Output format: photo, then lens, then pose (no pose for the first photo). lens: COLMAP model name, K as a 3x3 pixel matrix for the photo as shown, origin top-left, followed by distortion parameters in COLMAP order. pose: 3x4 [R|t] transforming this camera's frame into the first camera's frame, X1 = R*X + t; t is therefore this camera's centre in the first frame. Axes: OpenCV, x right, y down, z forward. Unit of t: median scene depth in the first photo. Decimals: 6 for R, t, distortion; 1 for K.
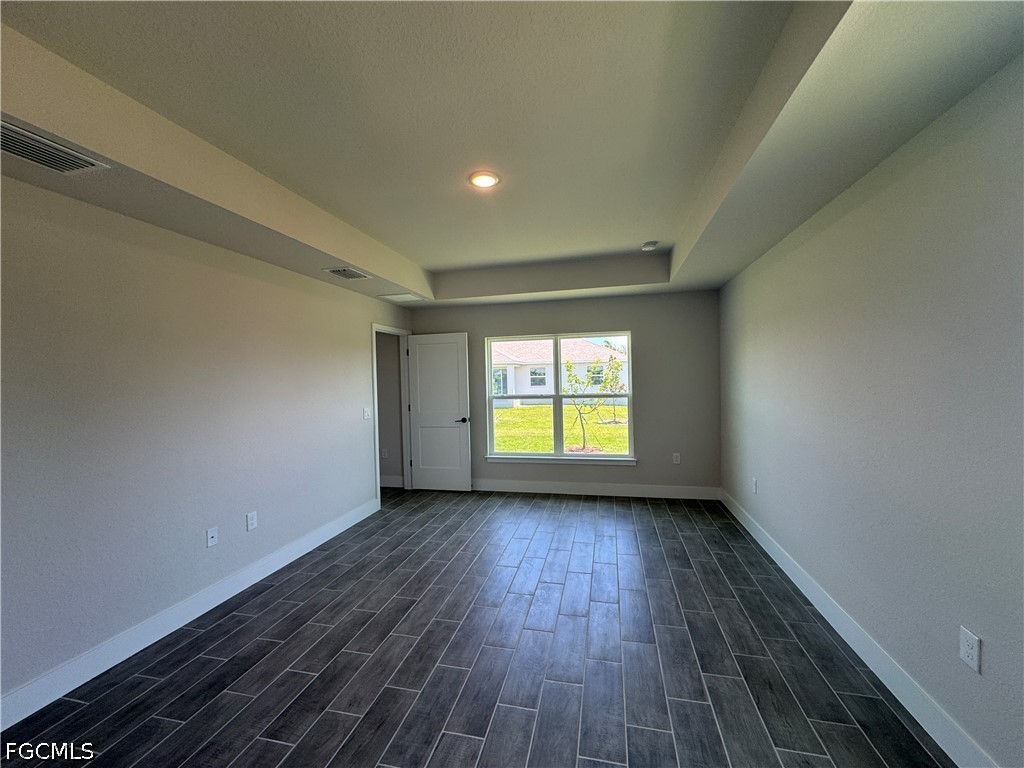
lens RADIAL K [[409.0, 0, 490.3], [0, 409.0, 383.8], [0, 0, 1]] dist [-0.001461, 0.000181]
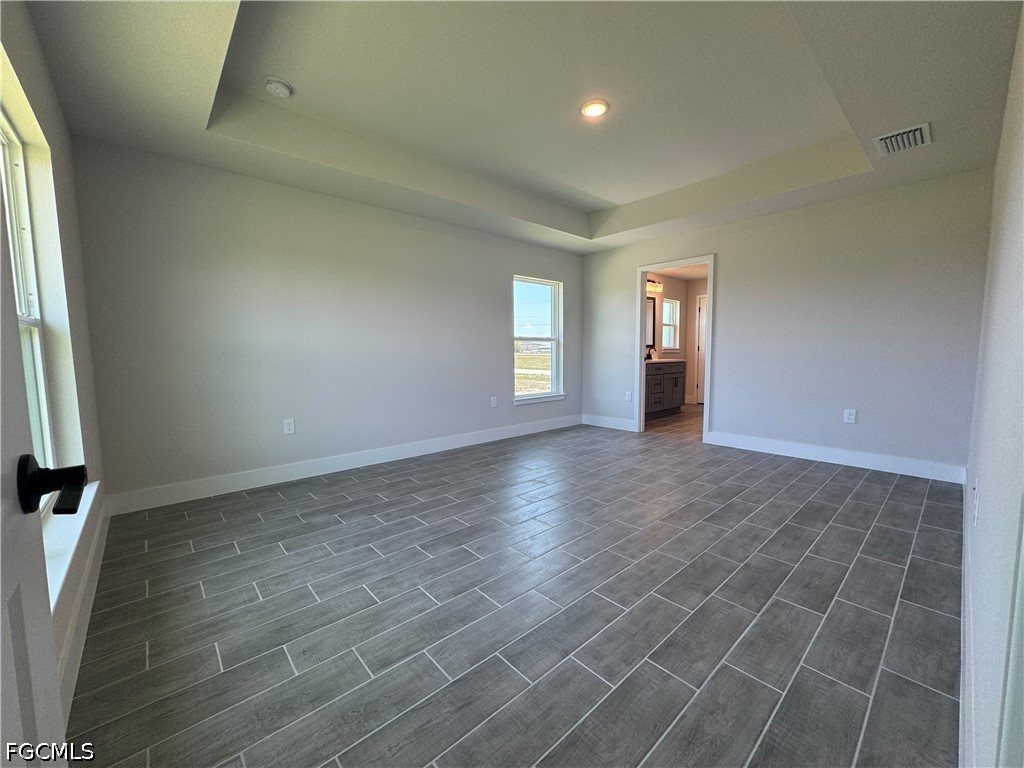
lens RADIAL K [[409.0, 0, 507.6], [0, 409.0, 384.4], [0, 0, 1]] dist [-0.001461, 0.000181]
pose [[-0.843974, -0.012531, 0.536238, -0.301227], [0.036535, 0.996062, 0.080778, 0.090902], [-0.535139, 0.087765, -0.840193, 1.528620]]
